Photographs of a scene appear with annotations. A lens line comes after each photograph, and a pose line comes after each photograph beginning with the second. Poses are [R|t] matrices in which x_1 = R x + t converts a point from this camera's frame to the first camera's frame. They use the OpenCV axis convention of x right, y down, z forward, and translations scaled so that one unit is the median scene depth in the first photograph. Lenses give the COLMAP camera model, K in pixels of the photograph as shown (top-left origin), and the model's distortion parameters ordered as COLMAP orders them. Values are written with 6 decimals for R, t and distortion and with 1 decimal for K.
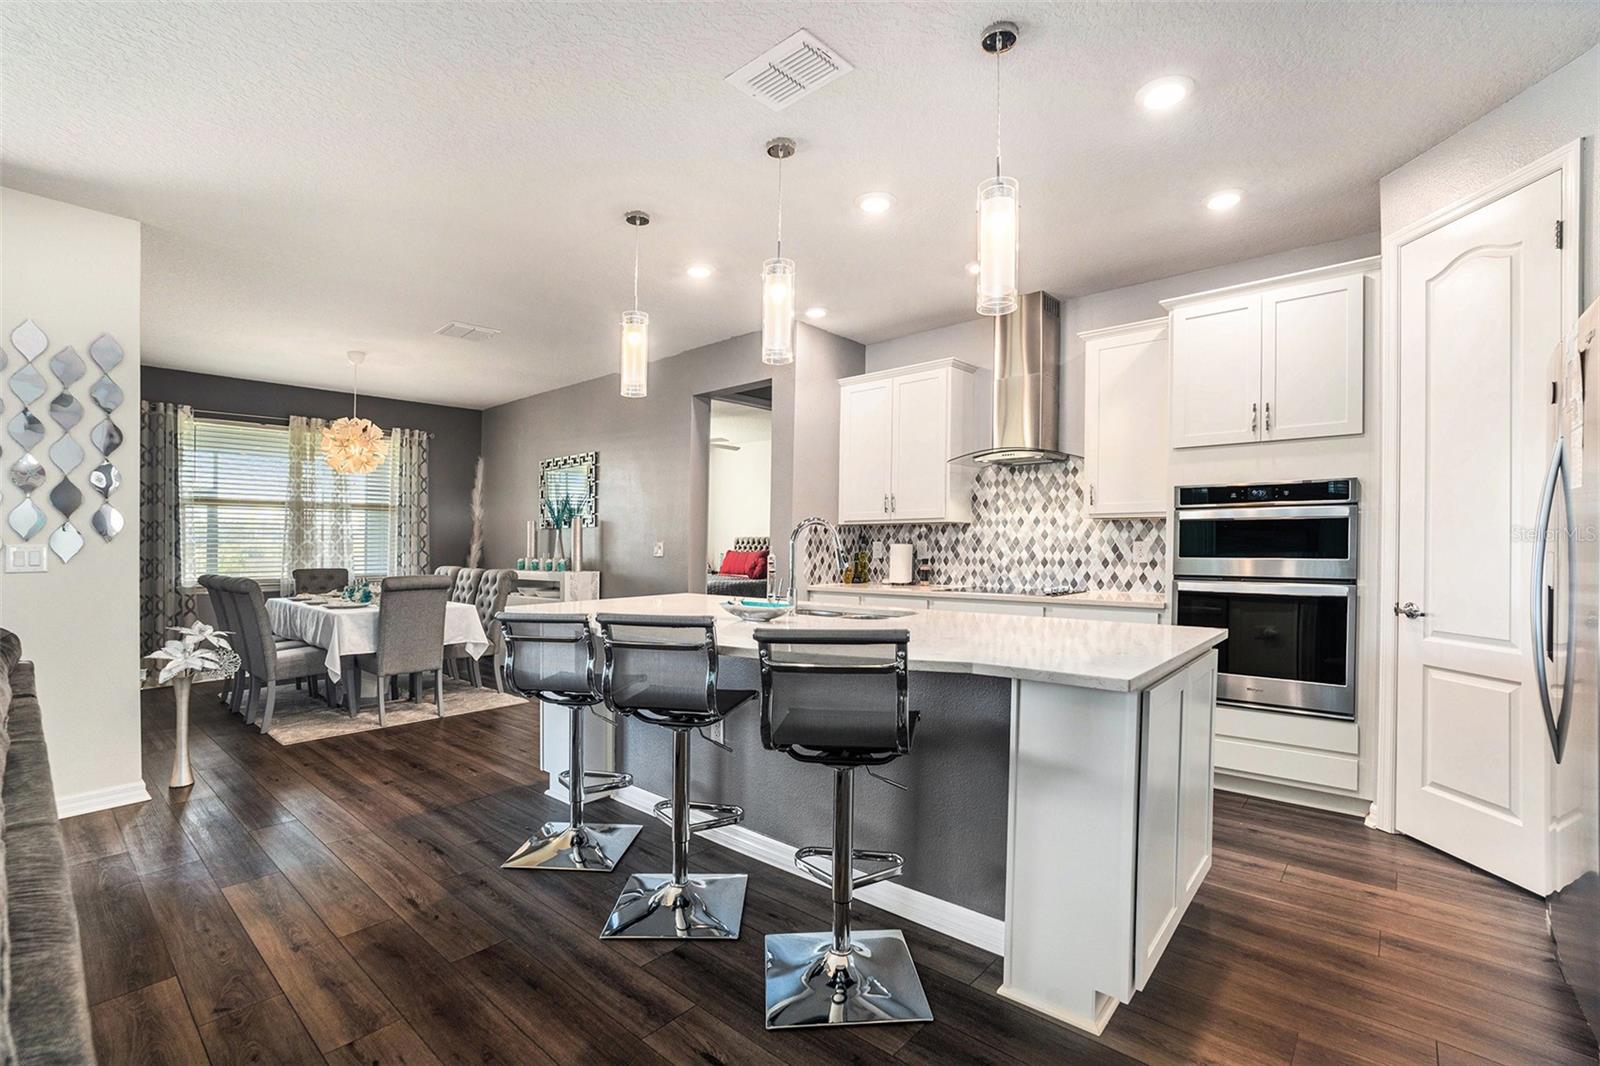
lens RADIAL K [[708.1, 0, 806.7], [0, 708.1, 536.6], [0, 0, 1]] dist [-0.042503, -0.000138]
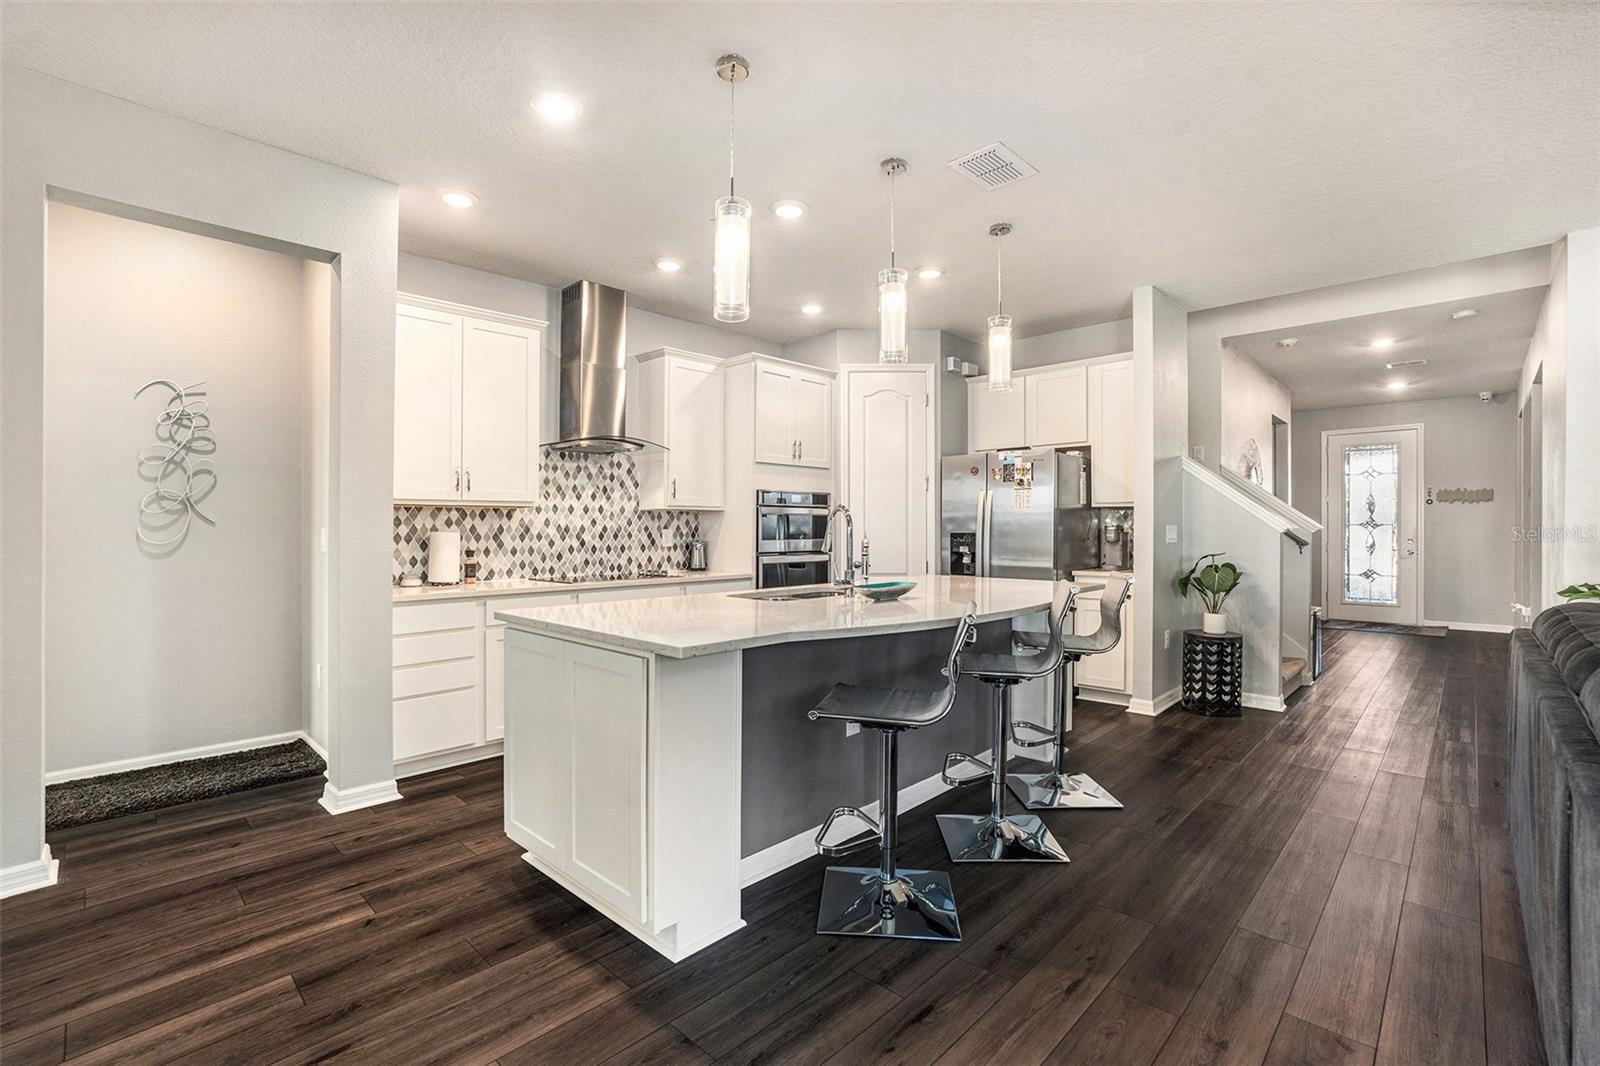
lens RADIAL K [[708.1, 0, 806.7], [0, 708.1, 536.6], [0, 0, 1]] dist [-0.042503, -0.000138]
pose [[0.060619, -0.004835, 0.998149, -0.692915], [-0.003340, 0.999982, 0.005046, 0.011791], [-0.998155, -0.003639, 0.060602, 0.638545]]
